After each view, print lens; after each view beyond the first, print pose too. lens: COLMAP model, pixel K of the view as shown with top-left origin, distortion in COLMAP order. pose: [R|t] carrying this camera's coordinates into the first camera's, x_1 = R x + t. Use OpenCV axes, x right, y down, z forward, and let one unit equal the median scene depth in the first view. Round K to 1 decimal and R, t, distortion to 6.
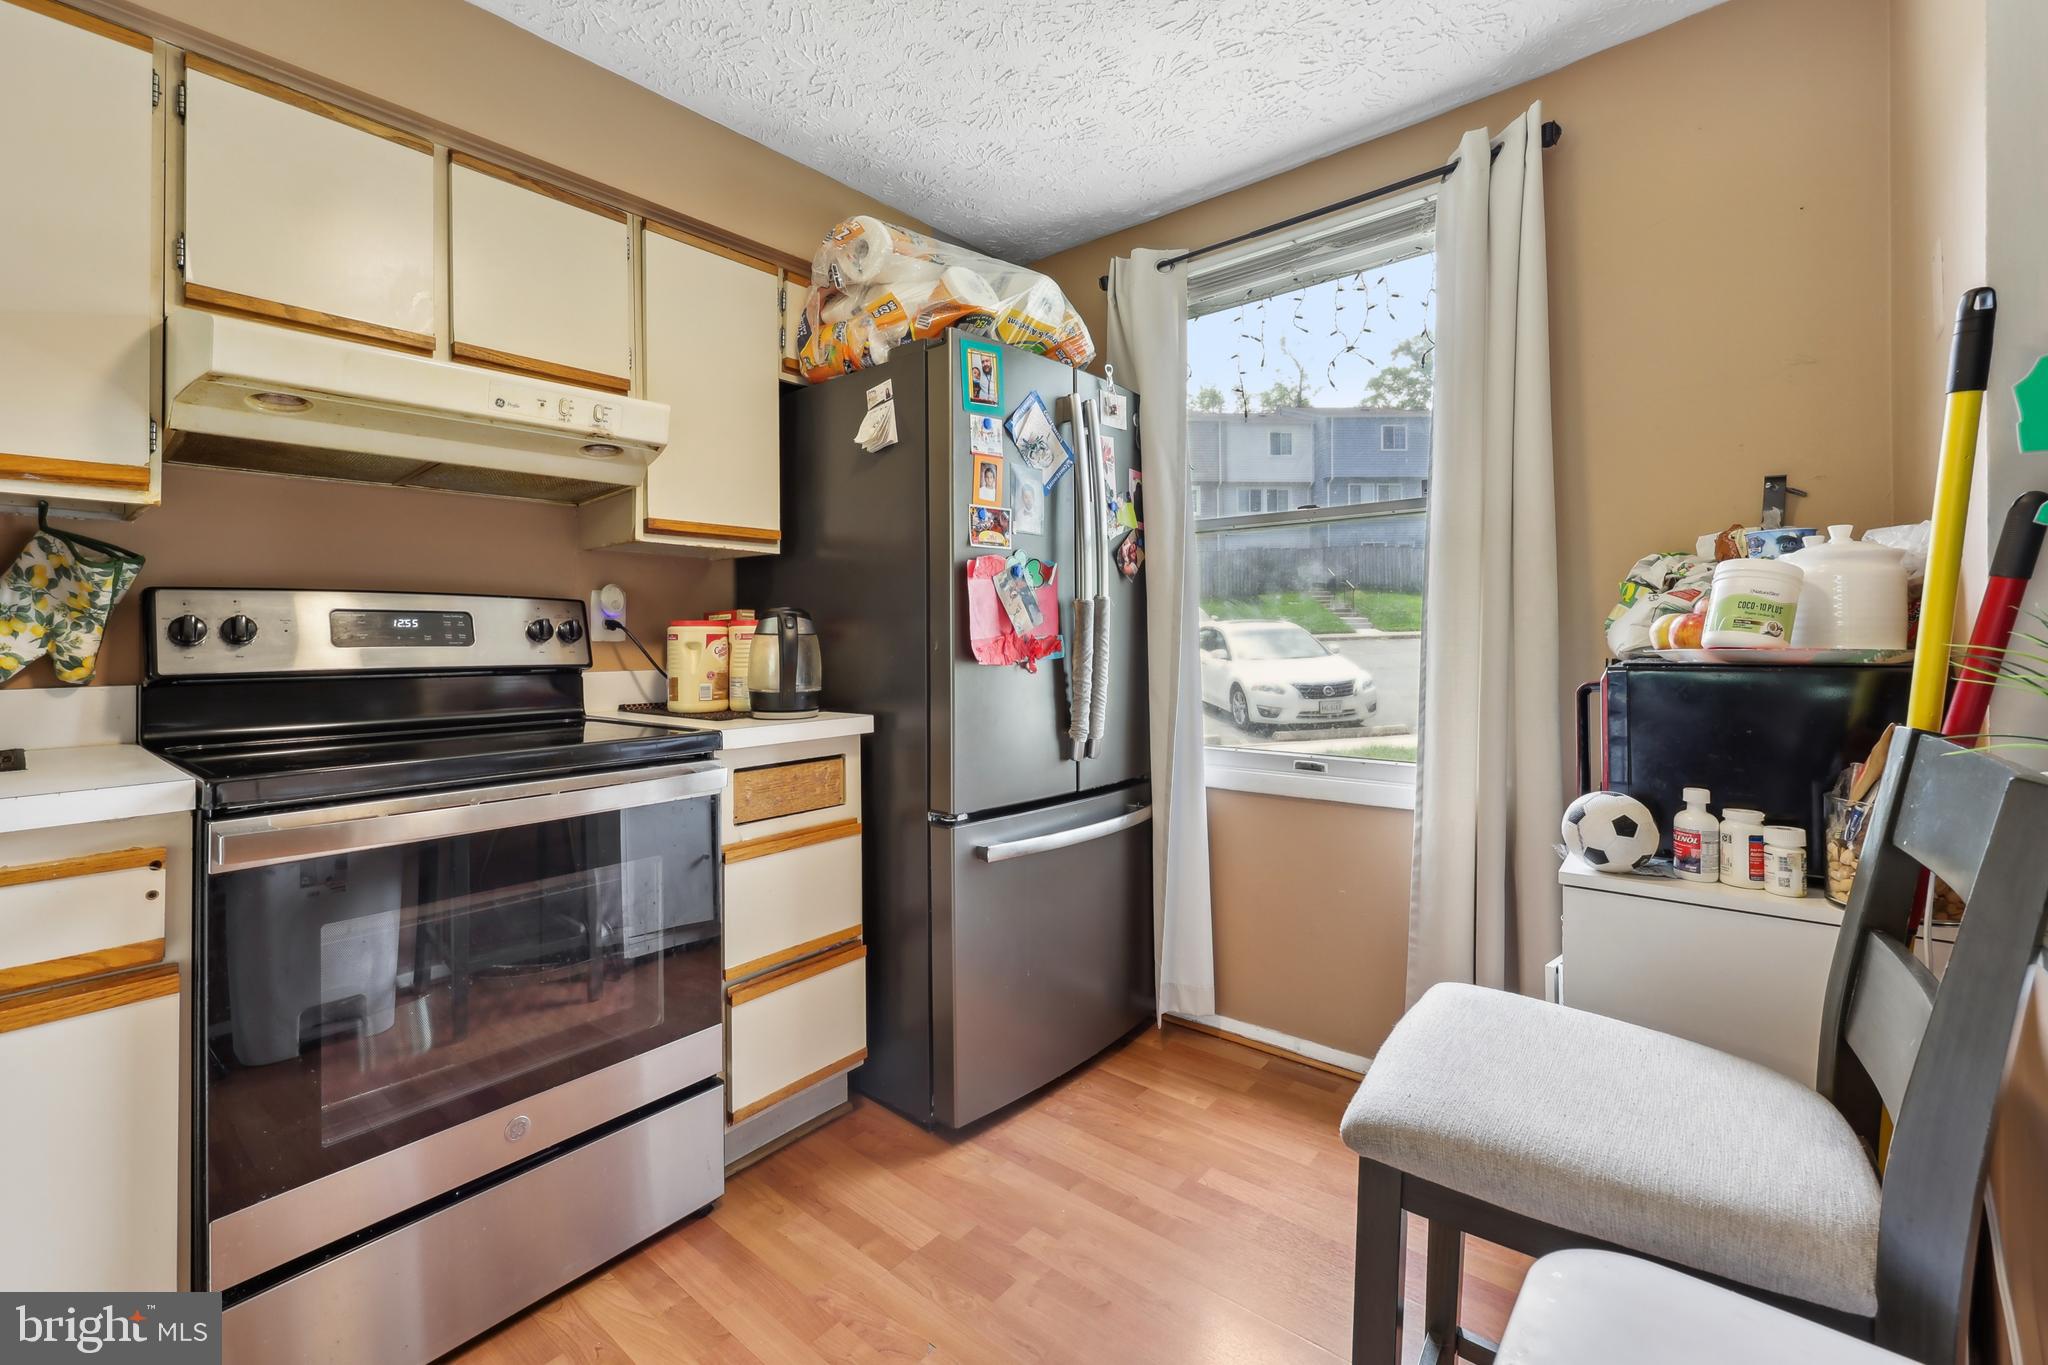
lens RADIAL K [[888.0, 0, 1009.7], [0, 888.0, 624.3], [0, 0, 1]] dist [0.000725, 0.000104]
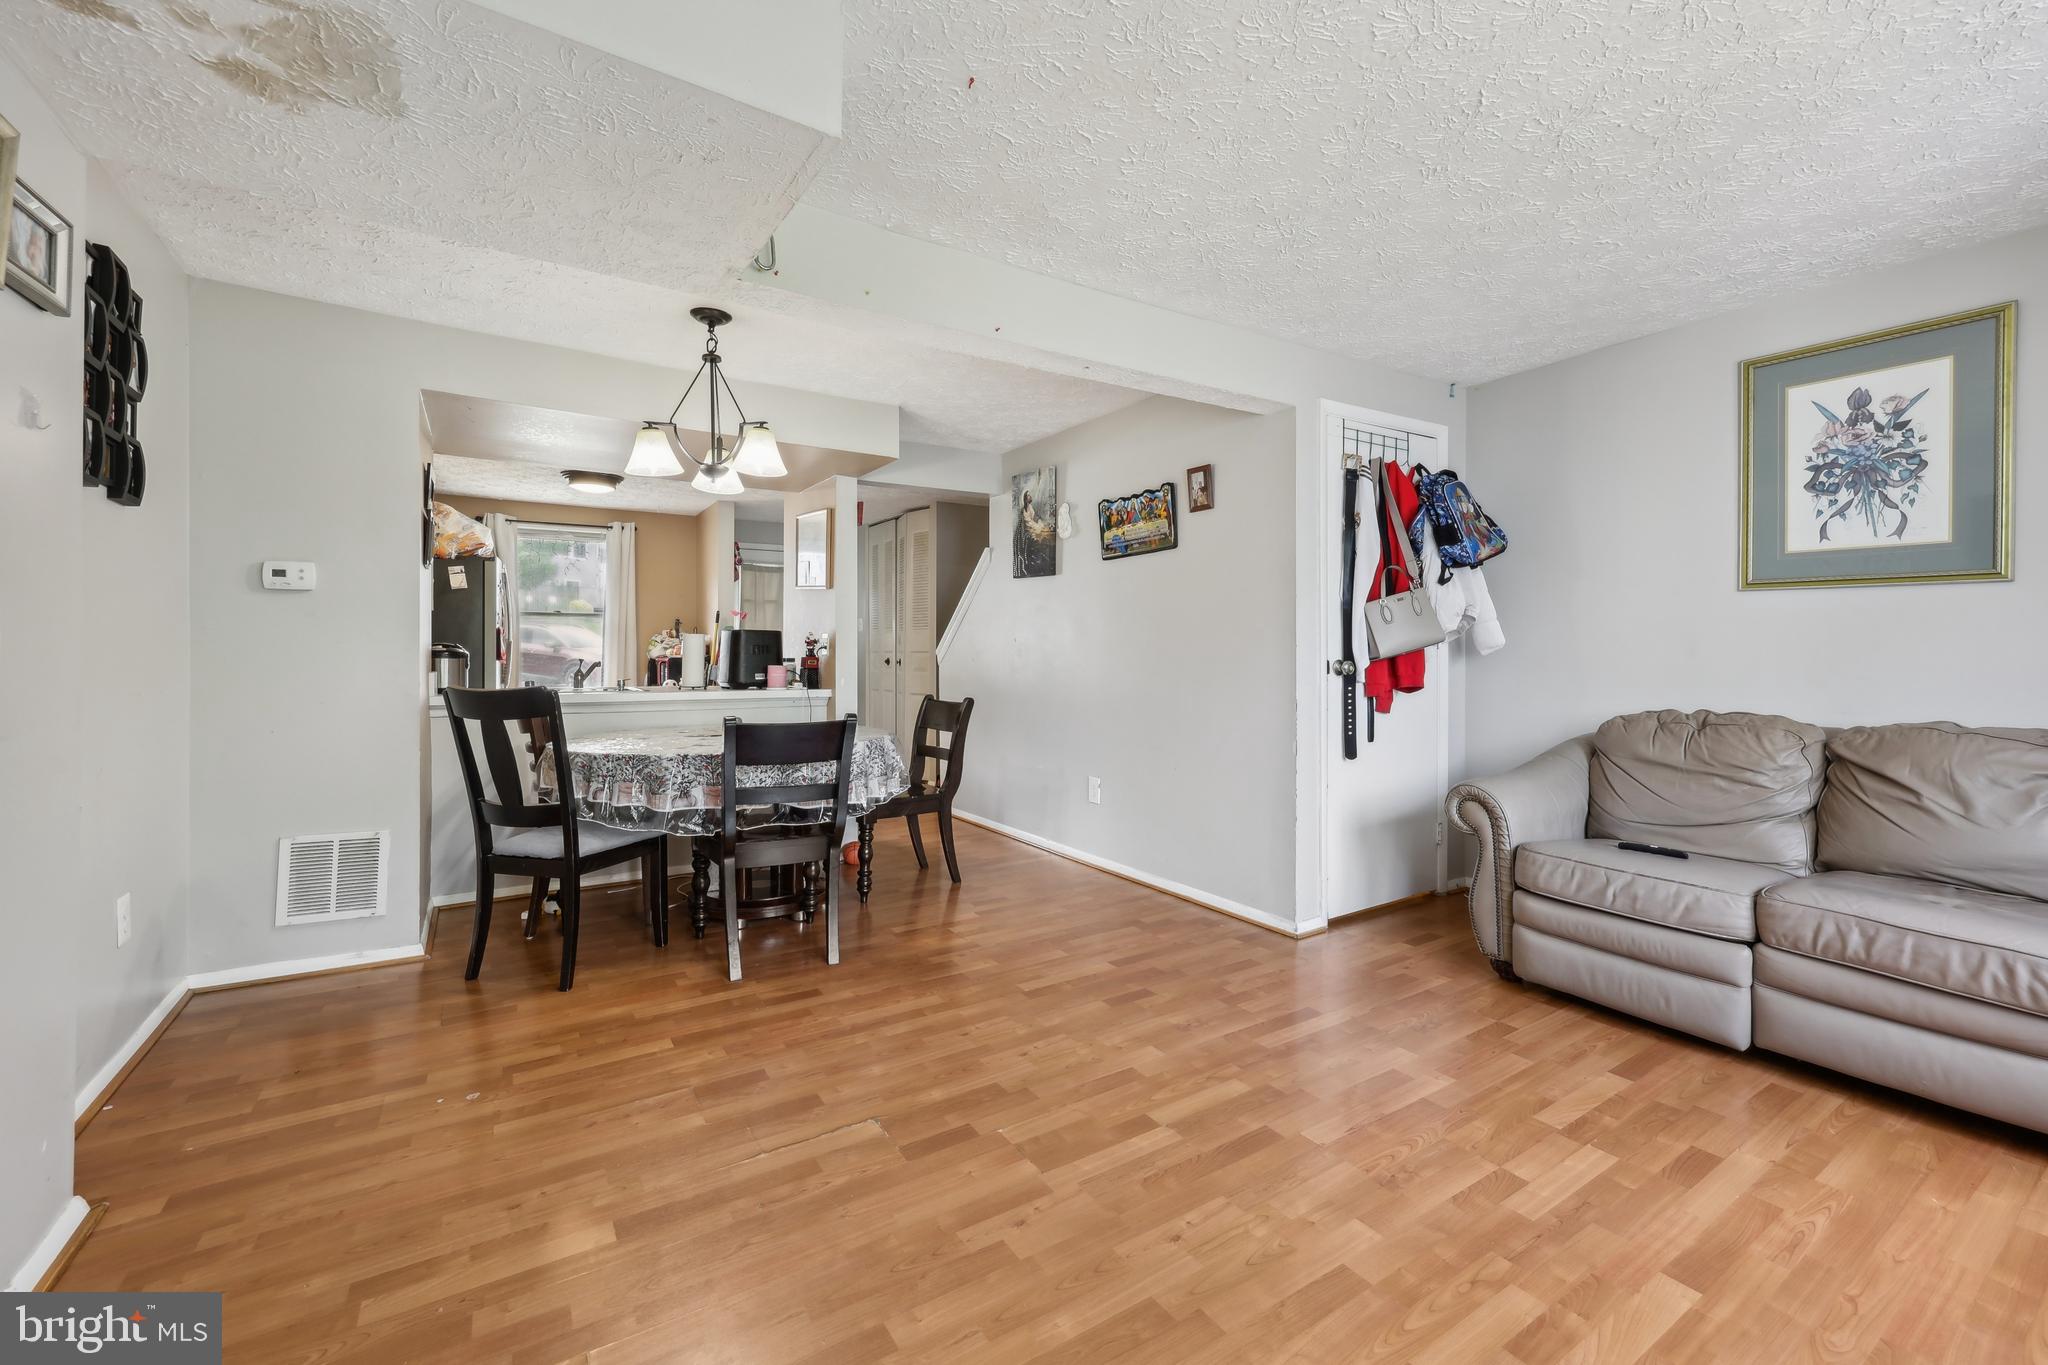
lens RADIAL K [[837.7, 0, 1026.0], [0, 837.7, 658.8], [0, 0, 1]] dist [0.001595, 0.000215]
pose [[0.290694, -0.004245, 0.956807, -2.367819], [-0.018147, 0.999786, 0.009949, -0.025467], [-0.956644, -0.020256, 0.290554, -1.715877]]
